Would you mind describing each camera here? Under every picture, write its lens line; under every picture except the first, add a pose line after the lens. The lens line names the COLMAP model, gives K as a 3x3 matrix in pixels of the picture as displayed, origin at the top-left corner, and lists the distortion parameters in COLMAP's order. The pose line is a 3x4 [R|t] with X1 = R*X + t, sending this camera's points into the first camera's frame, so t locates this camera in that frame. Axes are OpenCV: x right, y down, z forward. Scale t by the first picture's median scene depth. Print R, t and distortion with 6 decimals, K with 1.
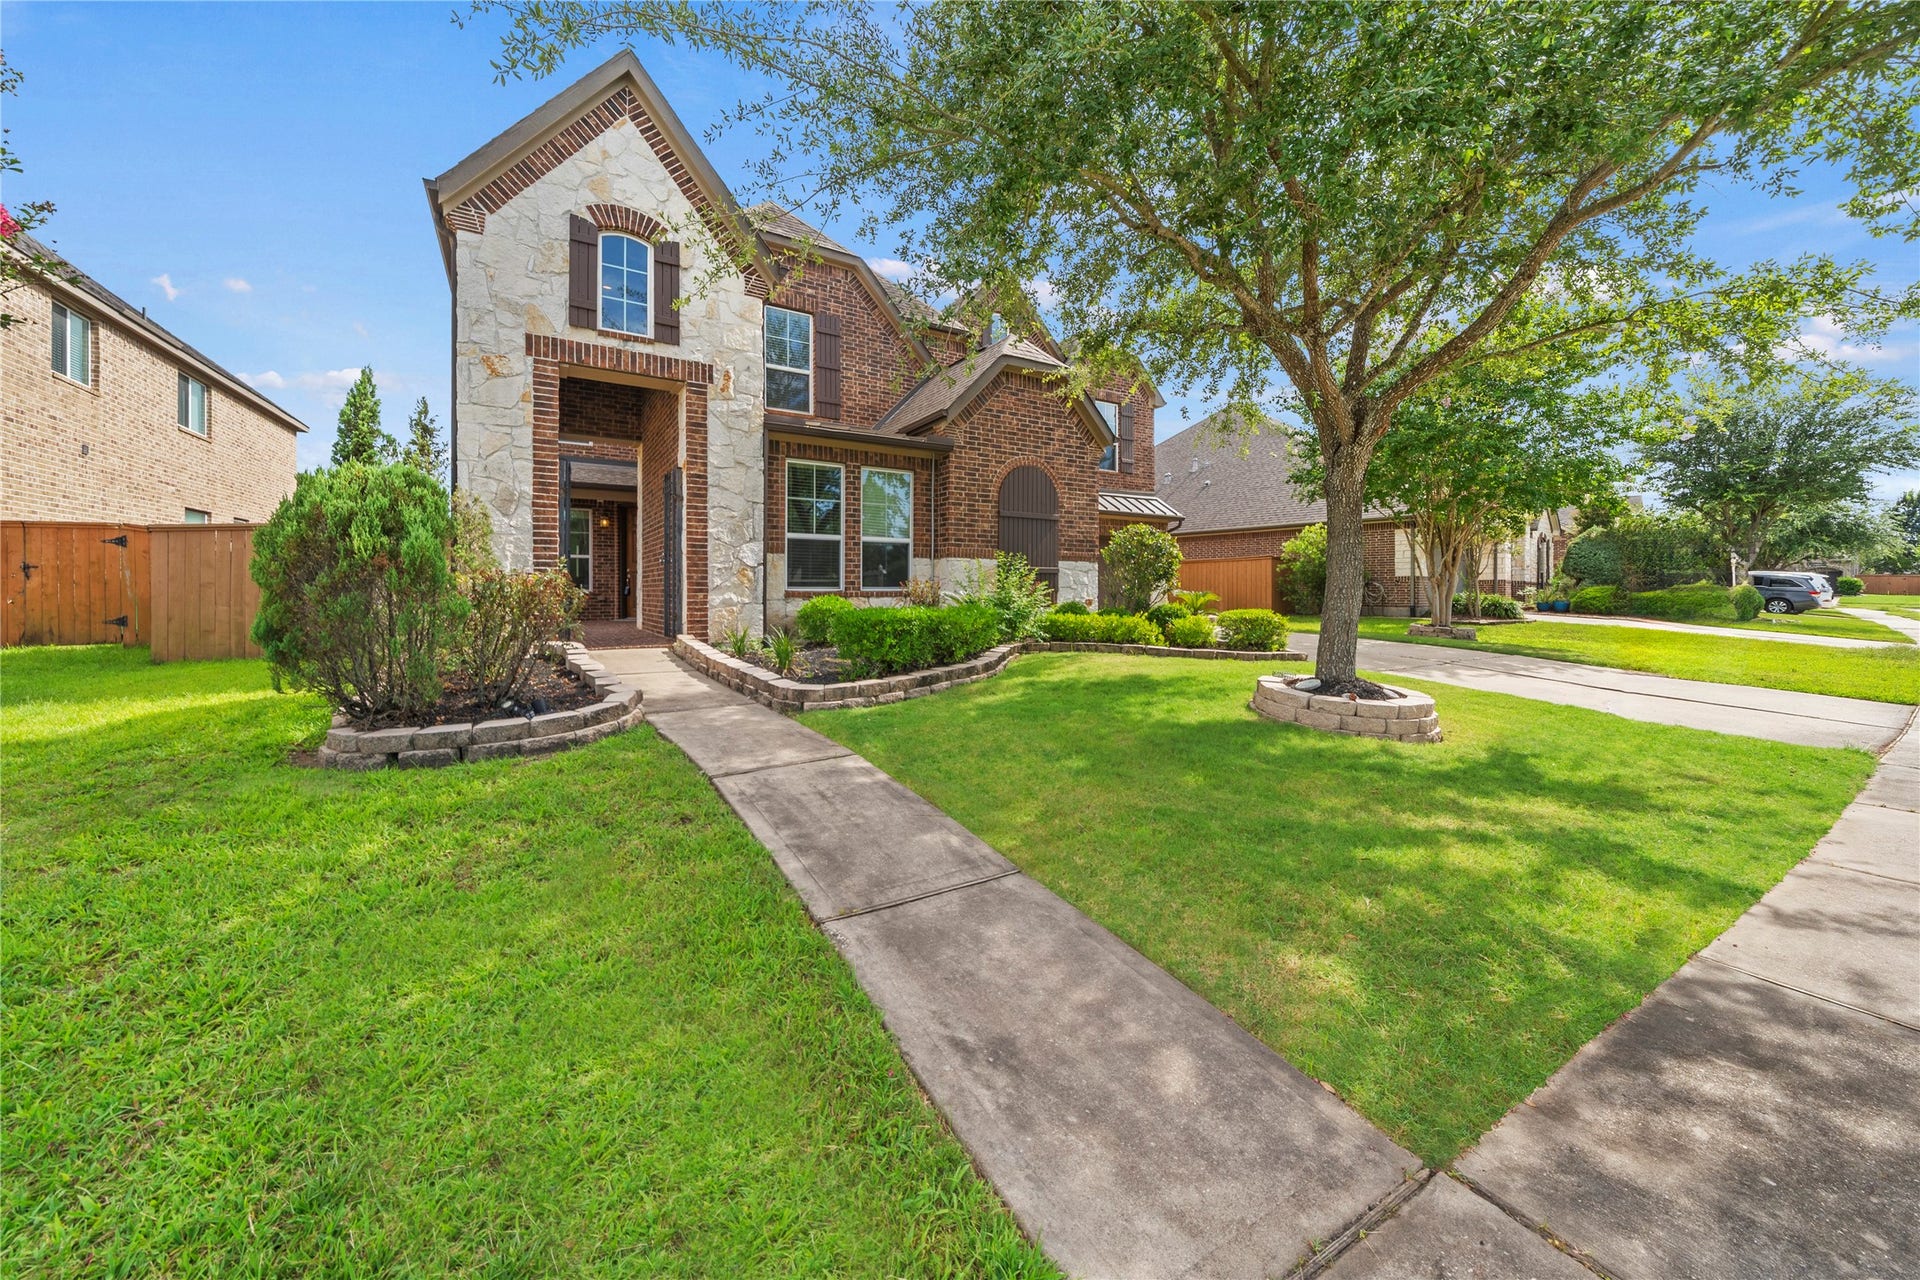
lens RADIAL K [[750.4, 0, 1032.2], [0, 750.4, 599.7], [0, 0, 1]] dist [-0.005501, -0.000369]
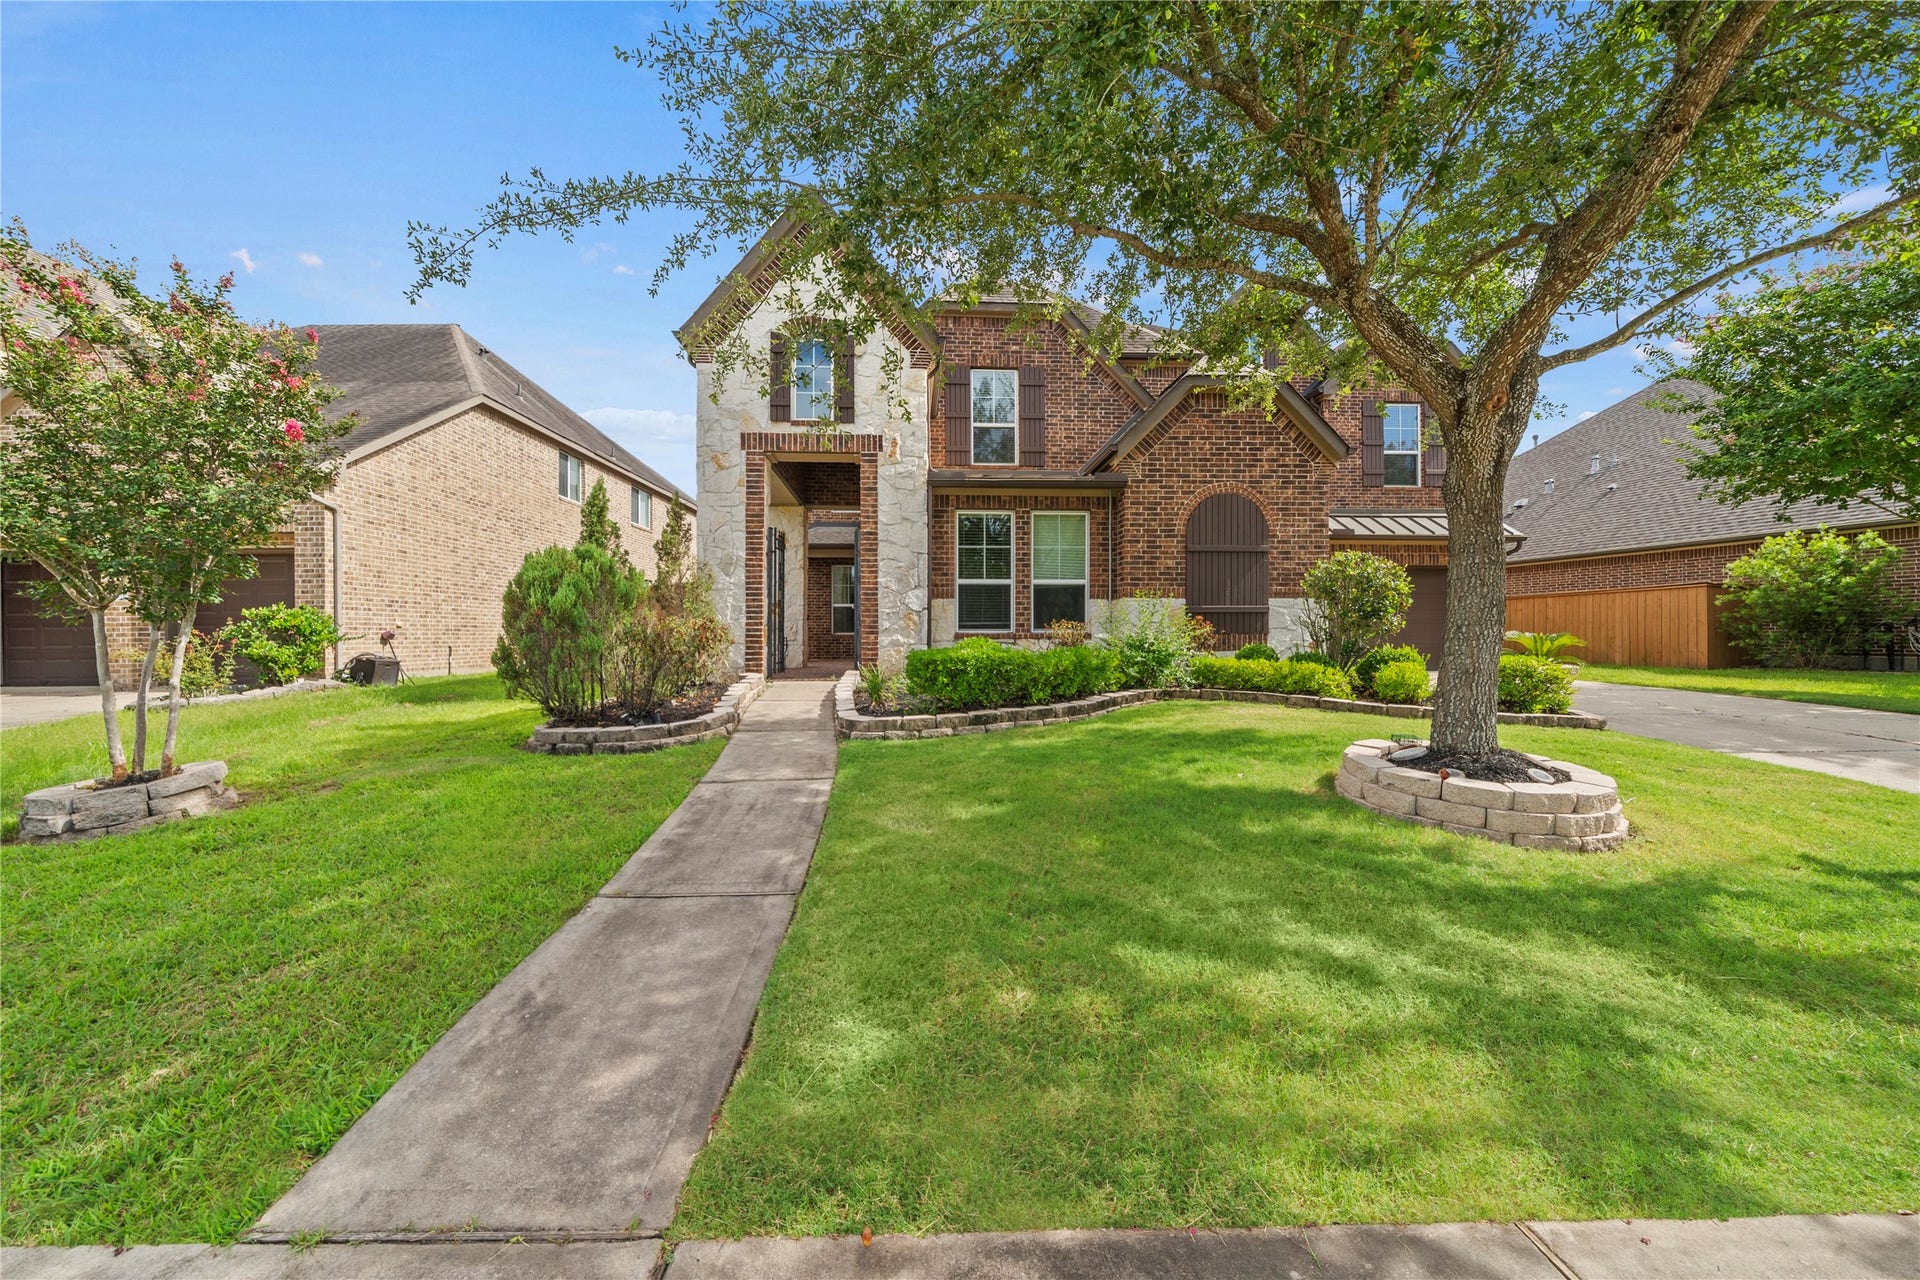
lens RADIAL K [[761.6, 0, 960.0], [0, 761.6, 640.0], [0, 0, 1]] dist [-0.006267, -0.000208]
pose [[0.846517, 0.002210, -0.532357, 0.280132], [-0.004584, 0.999985, -0.003137, 0.002072], [0.532342, 0.005096, 0.846514, 0.078682]]
